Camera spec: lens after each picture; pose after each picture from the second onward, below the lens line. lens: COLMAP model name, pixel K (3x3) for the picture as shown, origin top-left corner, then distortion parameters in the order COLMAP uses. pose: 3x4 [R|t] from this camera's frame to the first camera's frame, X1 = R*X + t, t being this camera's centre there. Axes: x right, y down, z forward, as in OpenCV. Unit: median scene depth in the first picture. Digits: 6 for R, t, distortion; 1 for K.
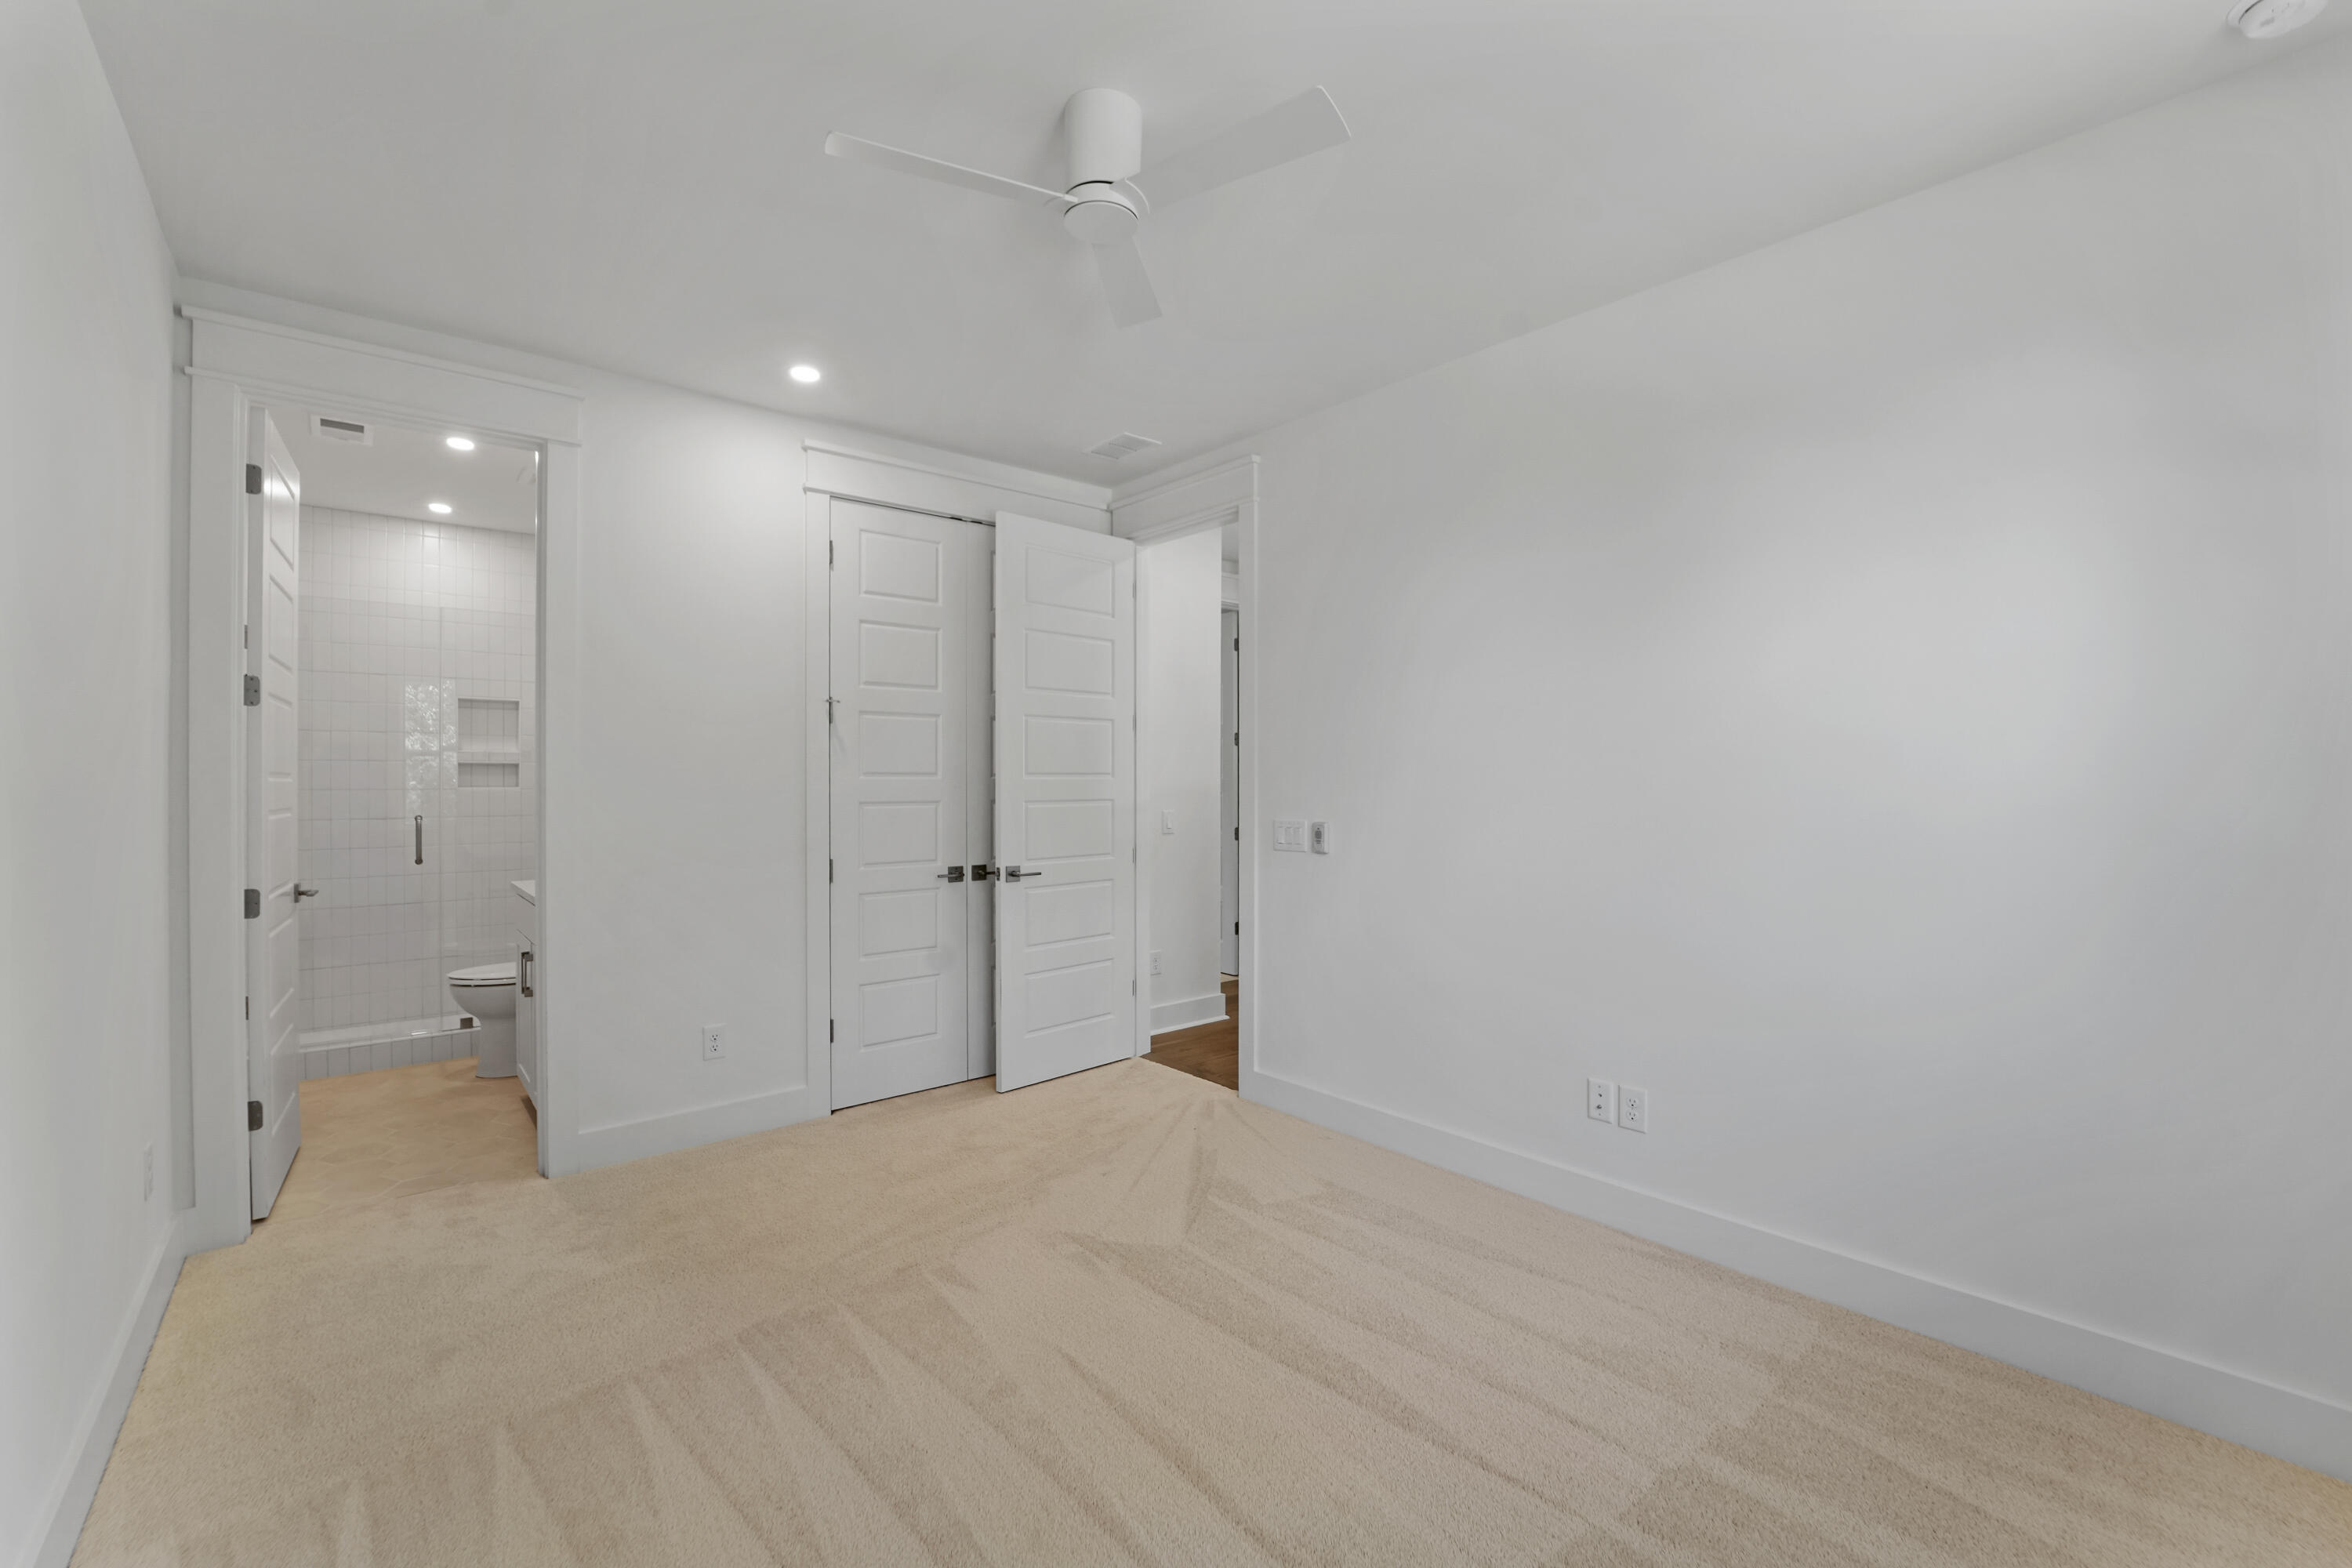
lens RADIAL K [[963.0, 0, 1175.5], [0, 963.0, 799.3], [0, 0, 1]] dist [-0.020726, -0.000161]
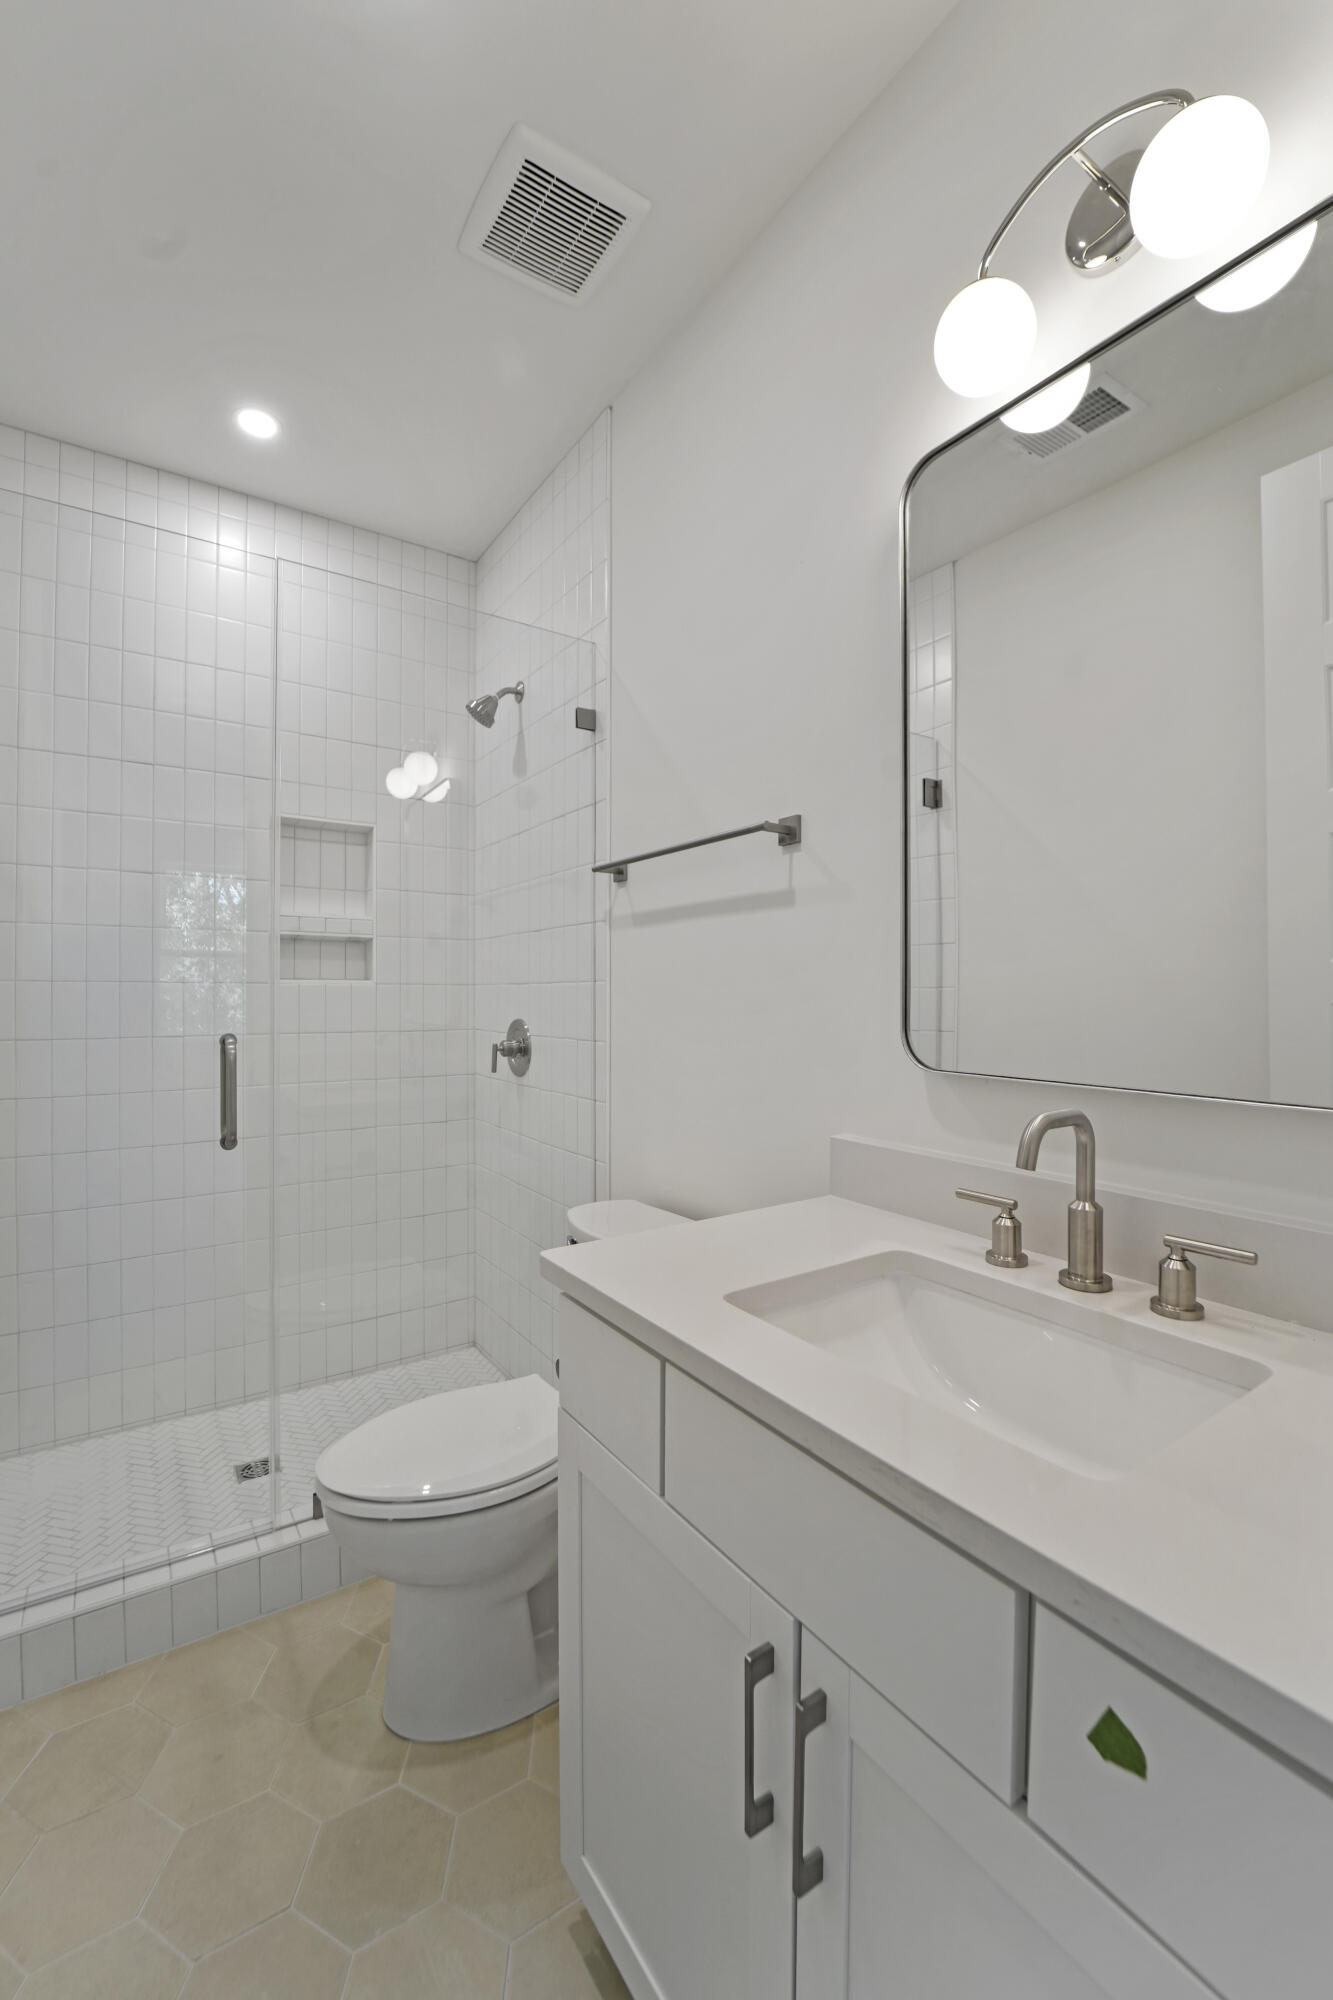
lens RADIAL K [[818.9, 0, 686.7], [0, 818.9, 1005.2], [0, 0, 1]] dist [-0.020726, -0.000161]
pose [[0.995185, 0.002062, -0.097995, -0.460136], [-0.002663, 0.999978, -0.006003, 0.004528], [0.097981, 0.006235, 0.995169, 0.543098]]
